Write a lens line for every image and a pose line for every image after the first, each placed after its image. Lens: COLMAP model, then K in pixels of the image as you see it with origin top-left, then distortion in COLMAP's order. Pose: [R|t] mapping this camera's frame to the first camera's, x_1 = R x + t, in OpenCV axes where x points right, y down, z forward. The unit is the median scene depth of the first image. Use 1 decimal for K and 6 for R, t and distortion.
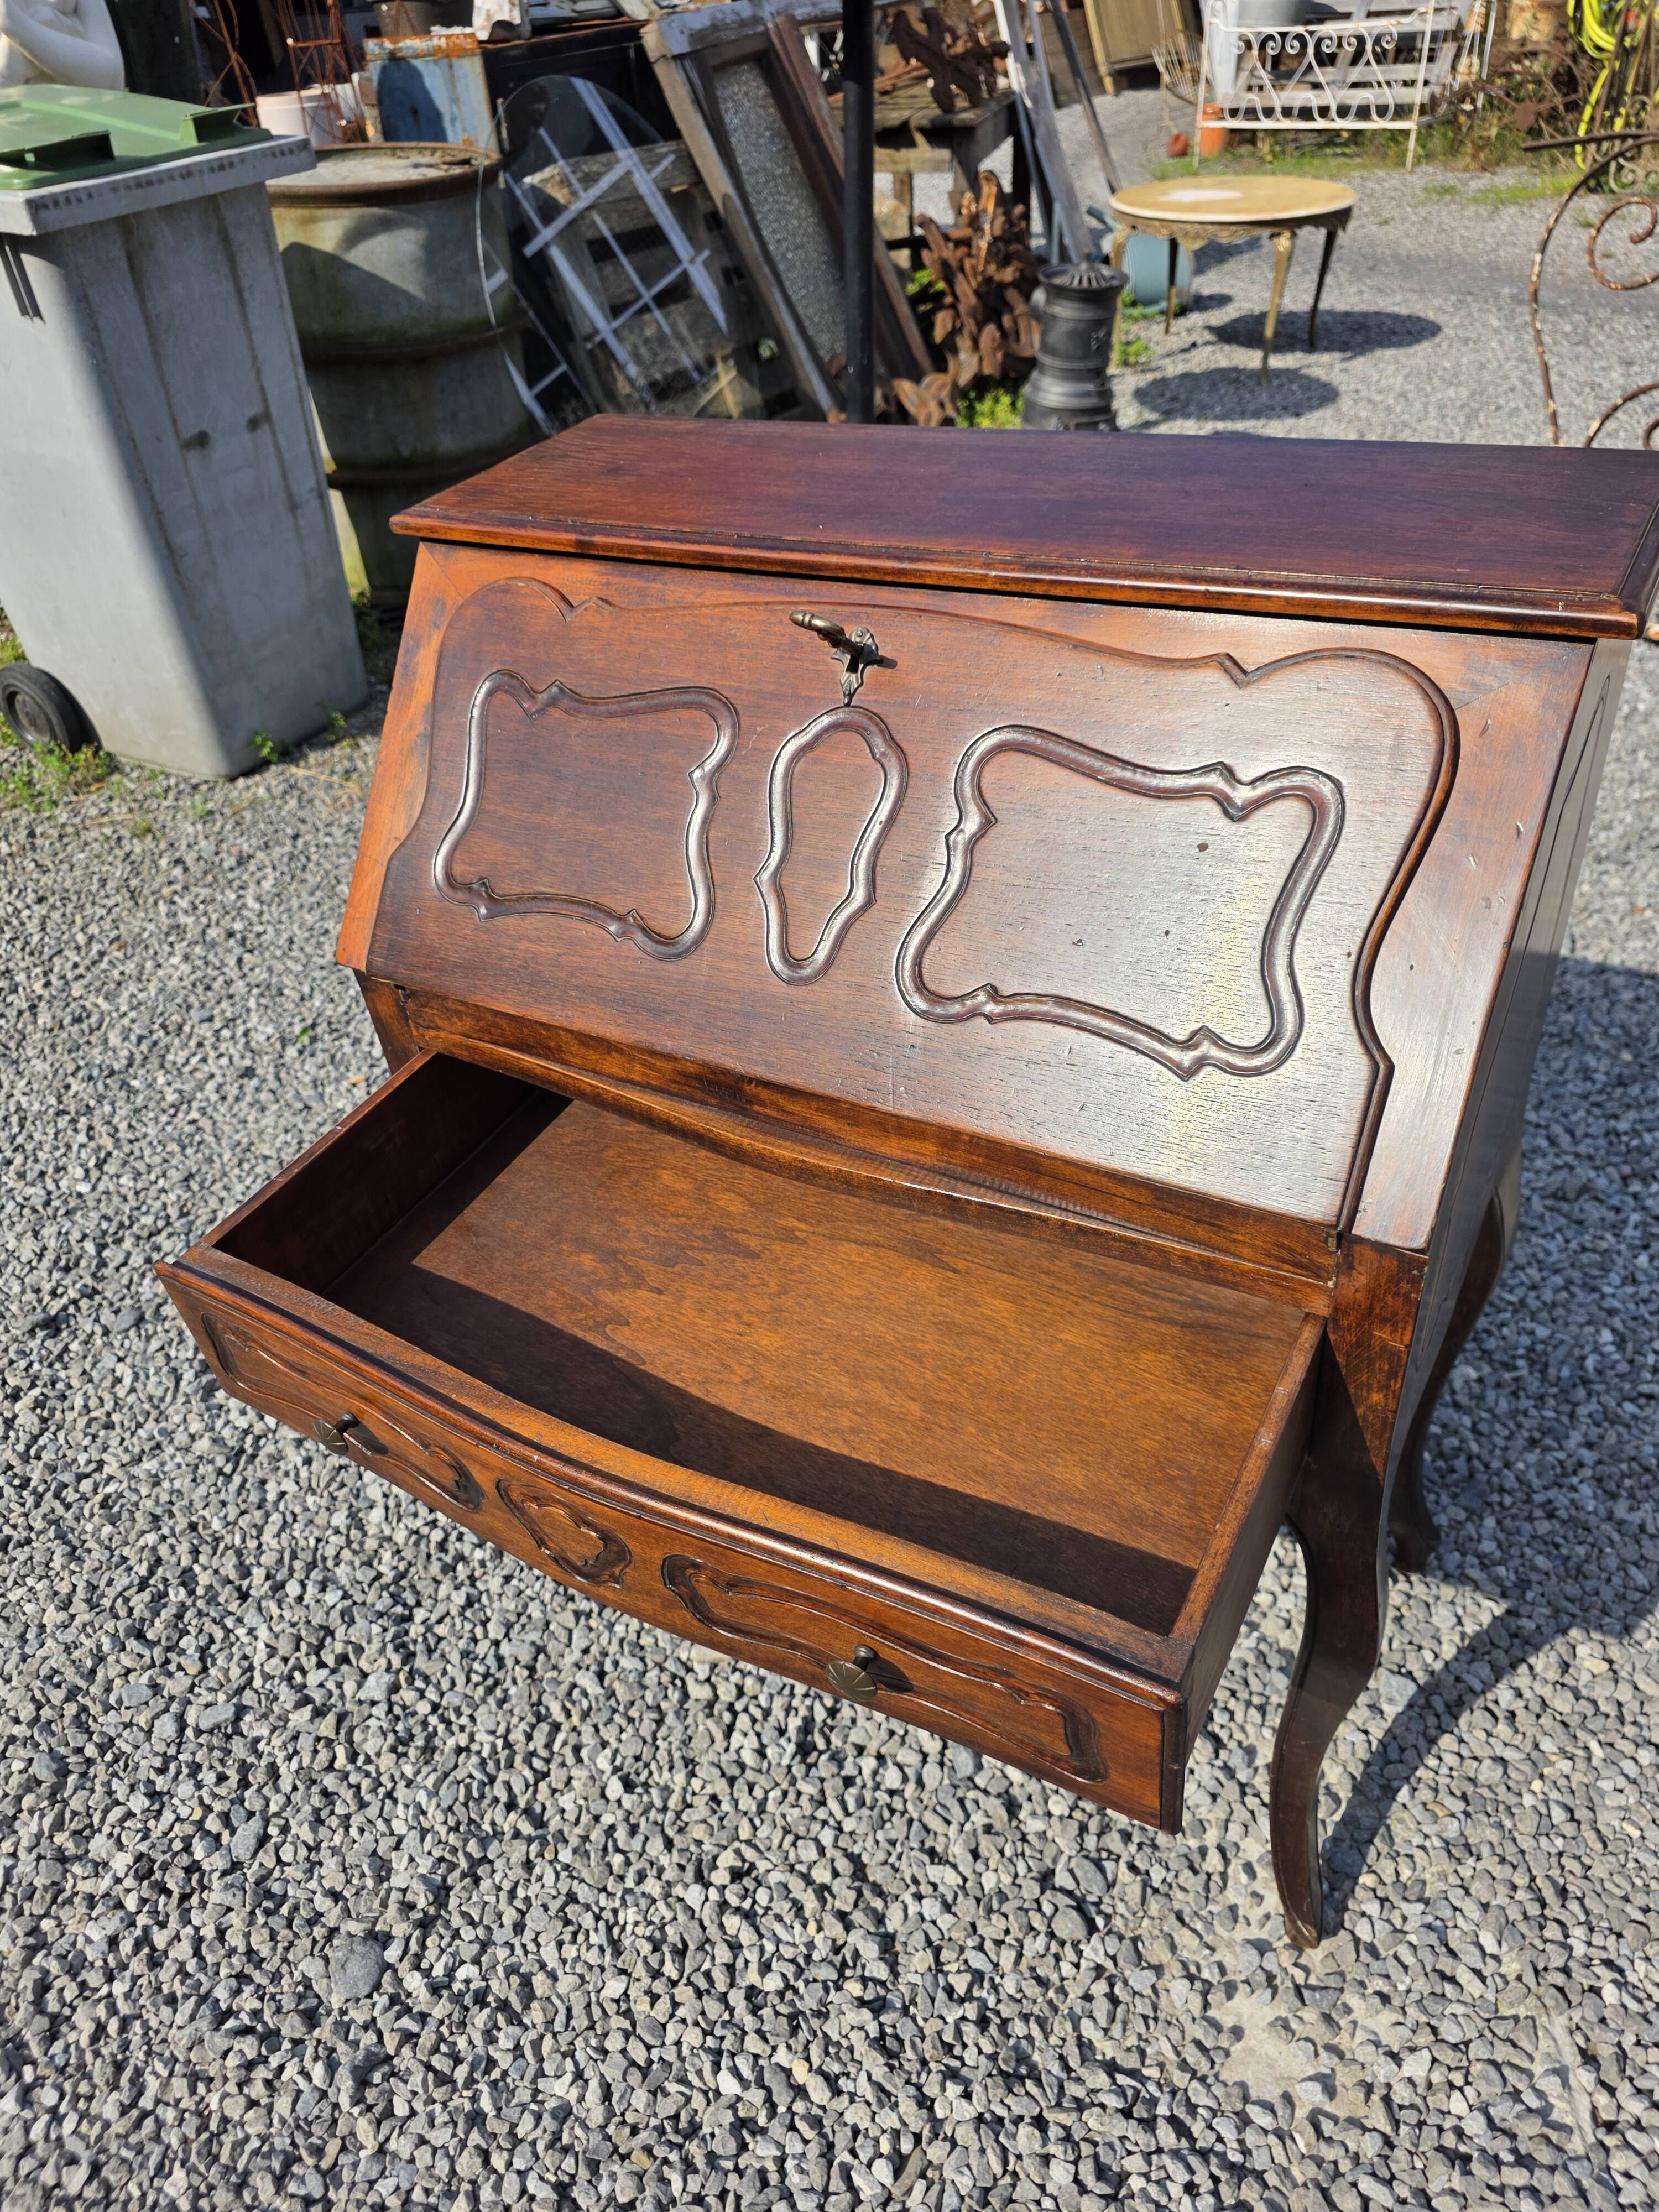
lens RADIAL K [[1474.4, 0, 817.4], [0, 1474.4, 1115.6], [0, 0, 1]] dist [0.028143, -0.022998]
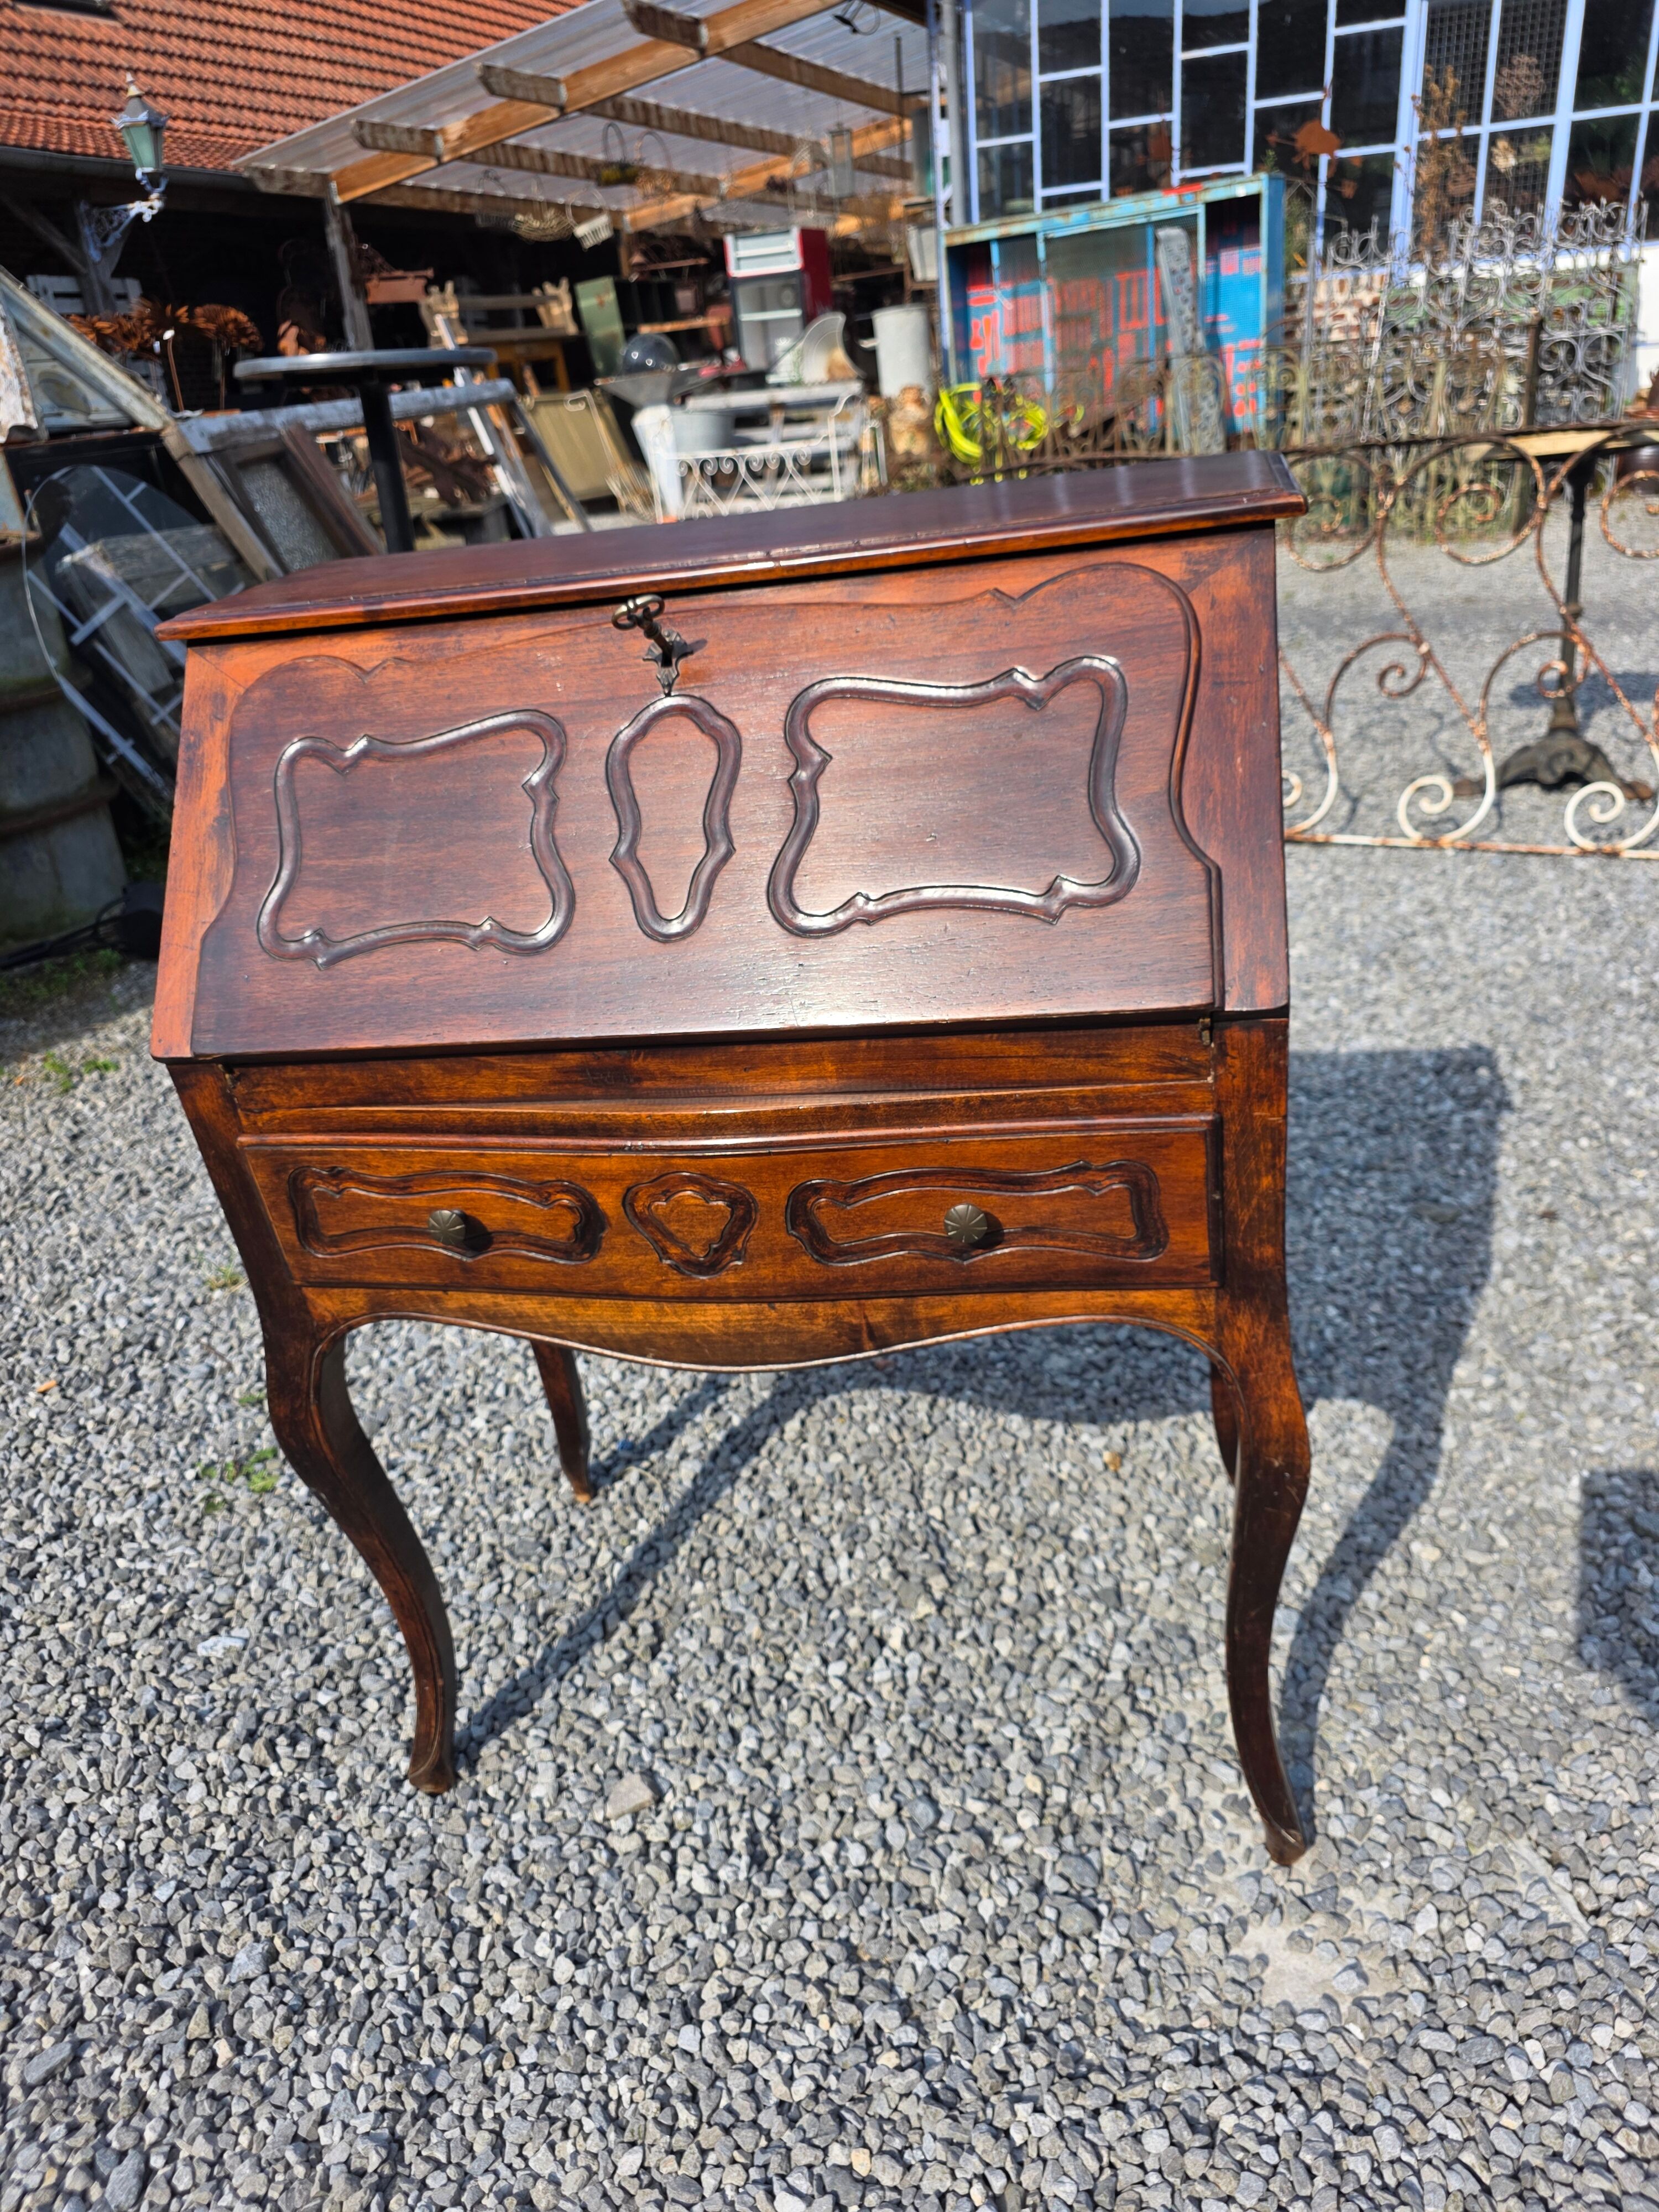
lens RADIAL K [[1468.8, 0, 851.3], [0, 1468.8, 1129.8], [0, 0, 1]] dist [0.013819, -0.010369]
pose [[0.942188, -0.169540, 0.289028, -0.147892], [0.227395, 0.957043, -0.179887, 0.173870], [-0.246114, 0.235211, 0.940268, 0.005398]]
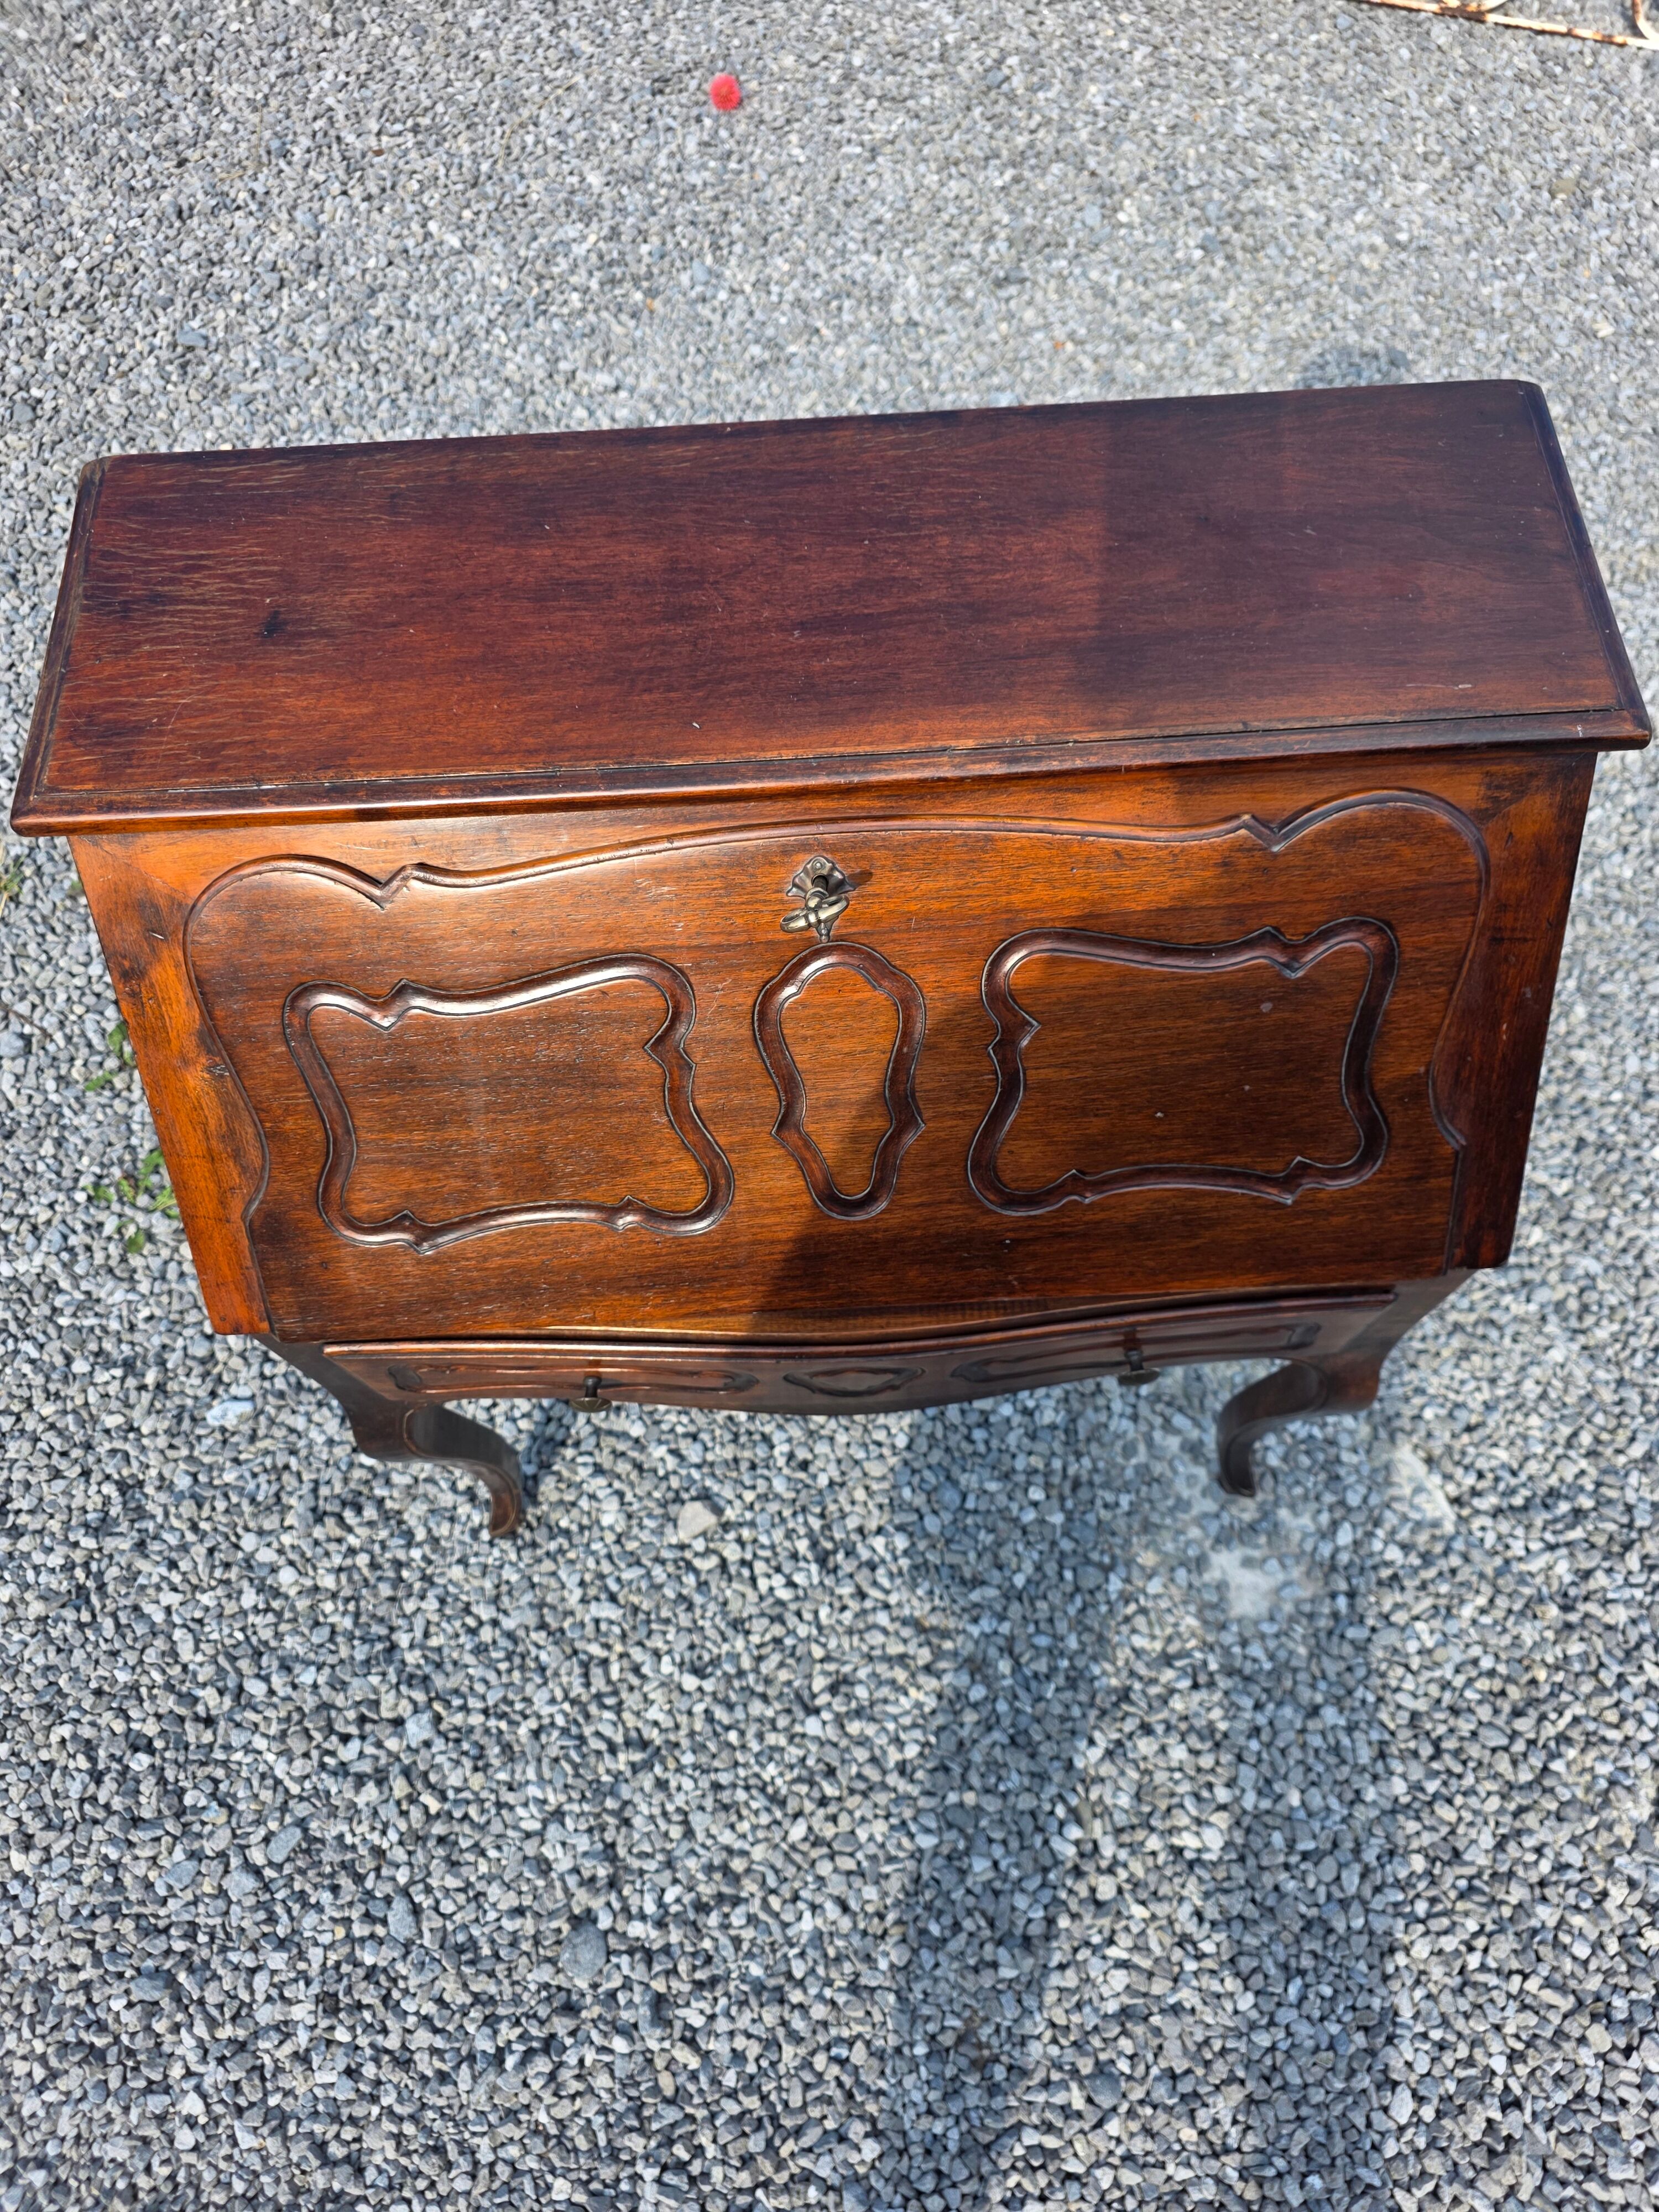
lens RADIAL K [[1492.5, 0, 858.3], [0, 1492.5, 1094.7], [0, 0, 1]] dist [0.033101, -0.029031]
pose [[0.836735, -0.456056, 0.303128, -0.175292], [0.294508, 0.841450, 0.453020, -0.392528], [-0.461670, -0.289785, 0.838383, 0.136296]]
